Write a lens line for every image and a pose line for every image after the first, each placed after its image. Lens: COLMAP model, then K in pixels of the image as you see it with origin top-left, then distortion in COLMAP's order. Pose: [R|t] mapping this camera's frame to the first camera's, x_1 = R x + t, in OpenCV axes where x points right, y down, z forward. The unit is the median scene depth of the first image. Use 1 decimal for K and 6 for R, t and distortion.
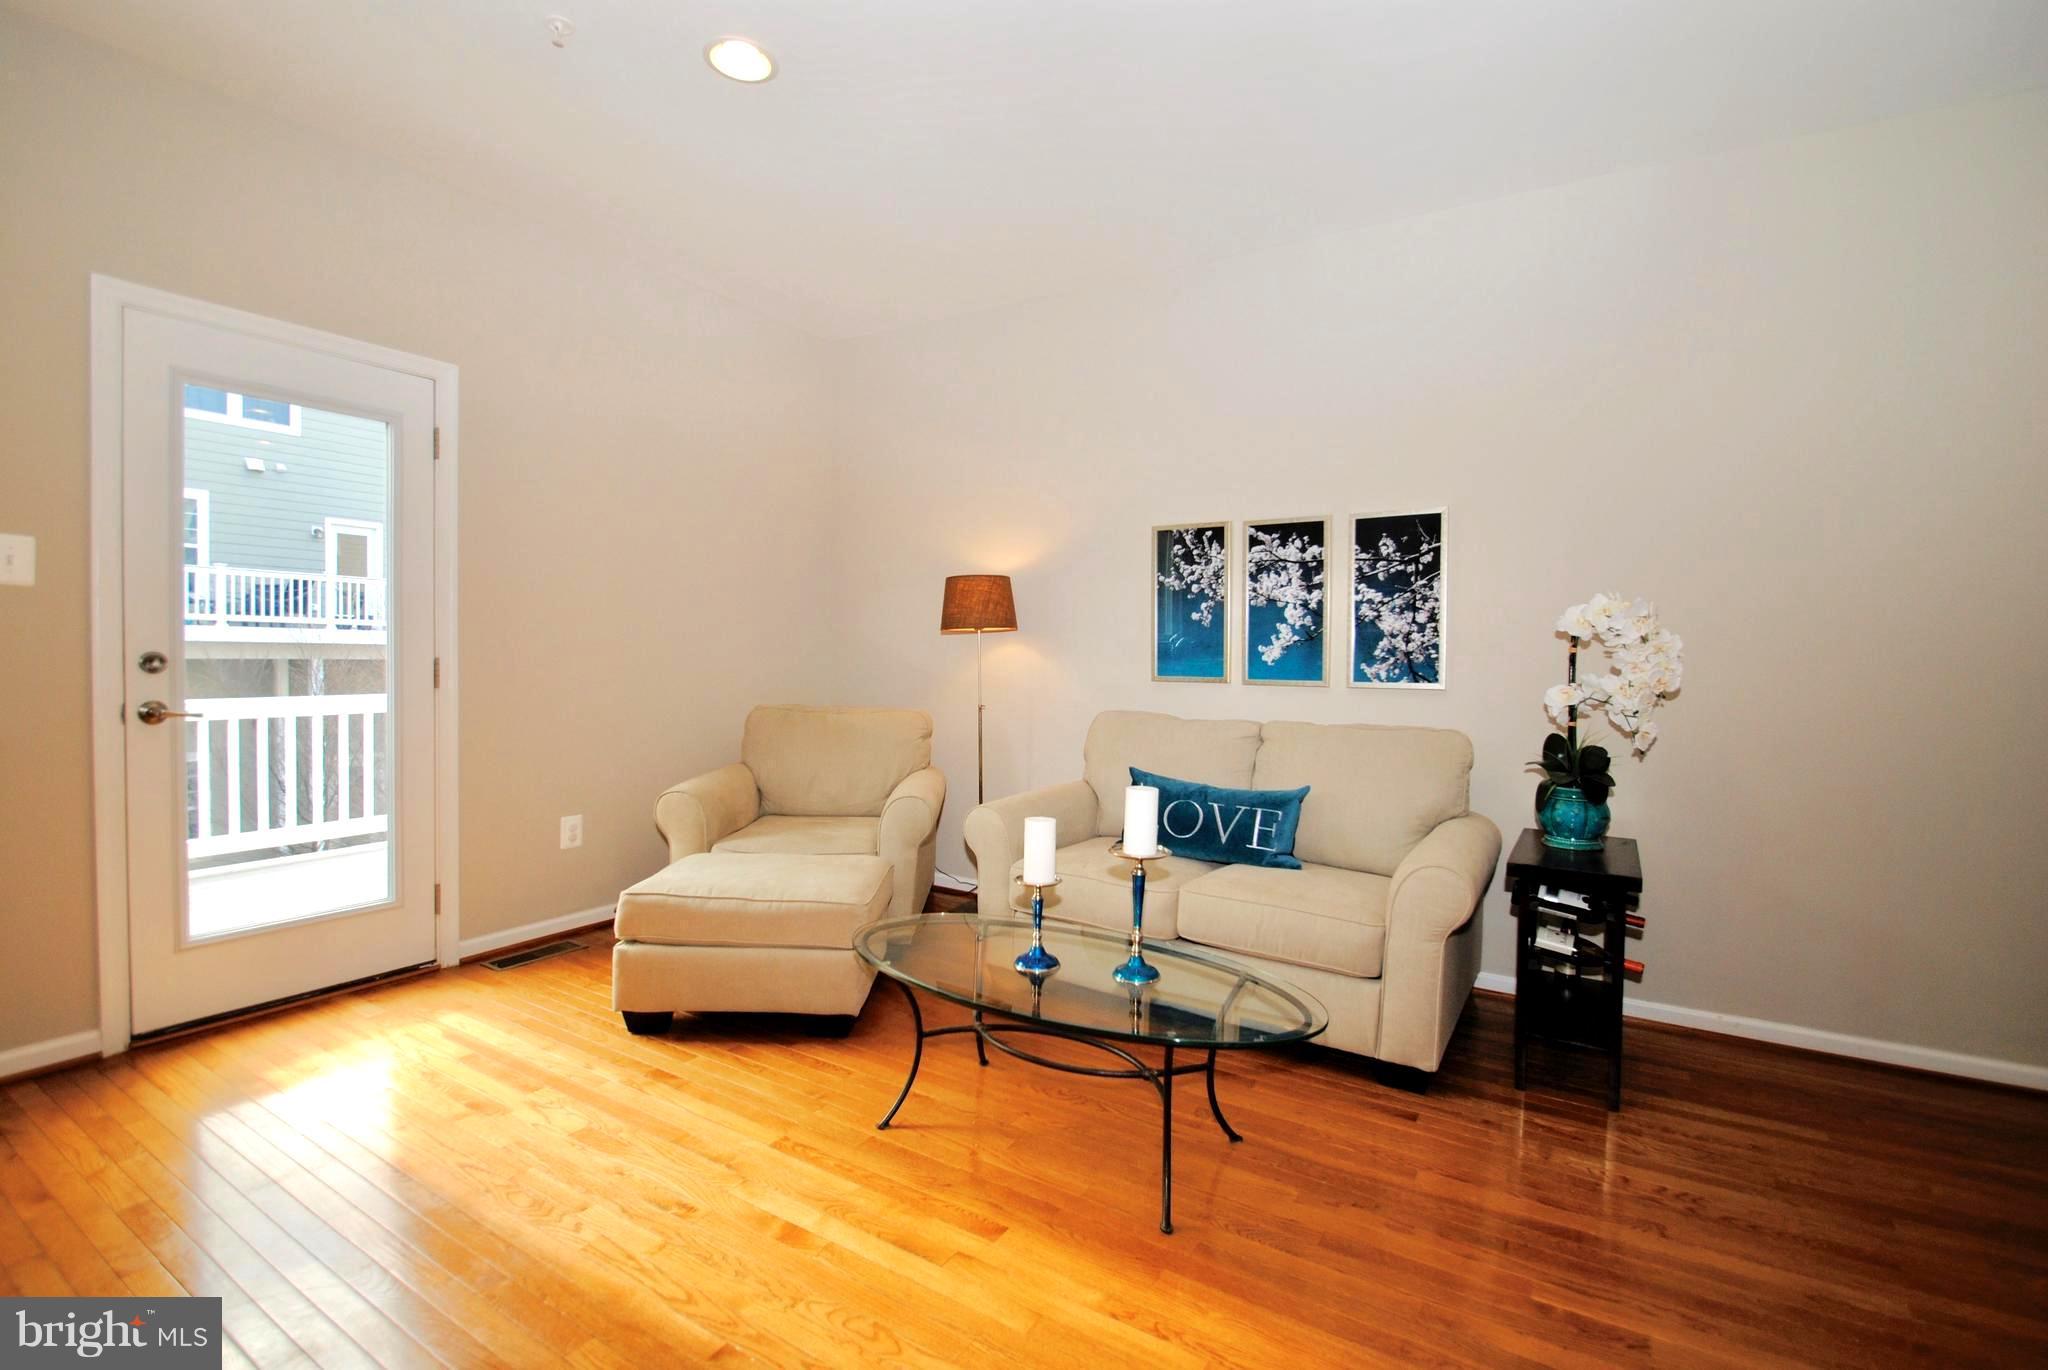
lens RADIAL K [[904.5, 0, 1018.6], [0, 904.5, 682.1], [0, 0, 1]] dist [-0.009181, -0.002536]
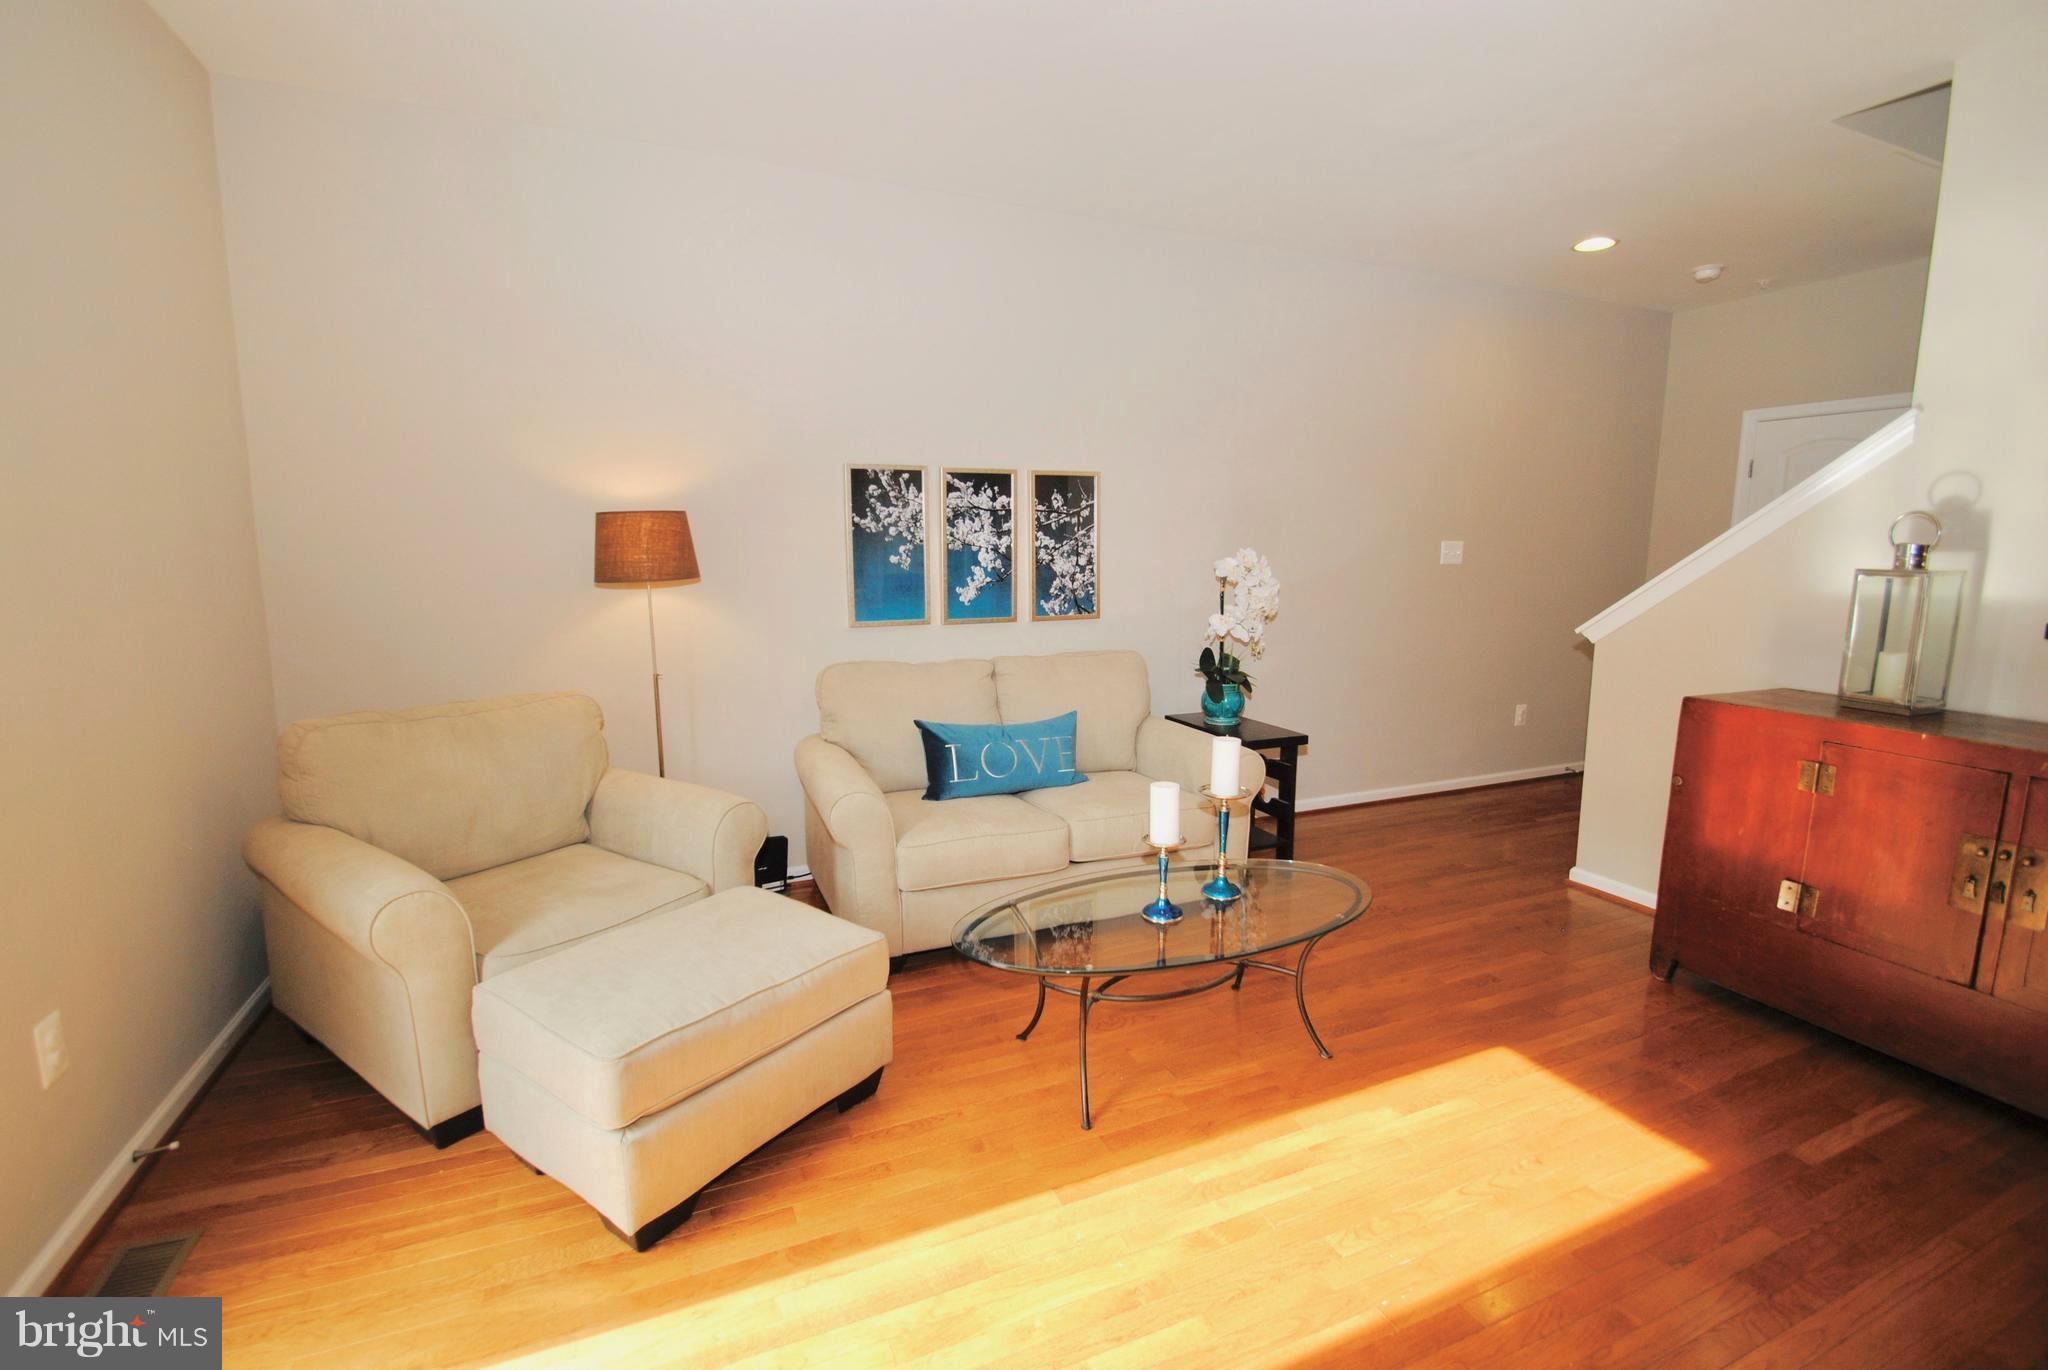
lens RADIAL K [[904.5, 0, 1016.7], [0, 904.5, 683.3], [0, 0, 1]] dist [-0.009181, -0.002536]
pose [[0.573496, -0.139267, 0.807284, -0.590168], [0.035203, 0.988723, 0.145559, -0.084024], [-0.818452, -0.055059, 0.571931, 0.336729]]
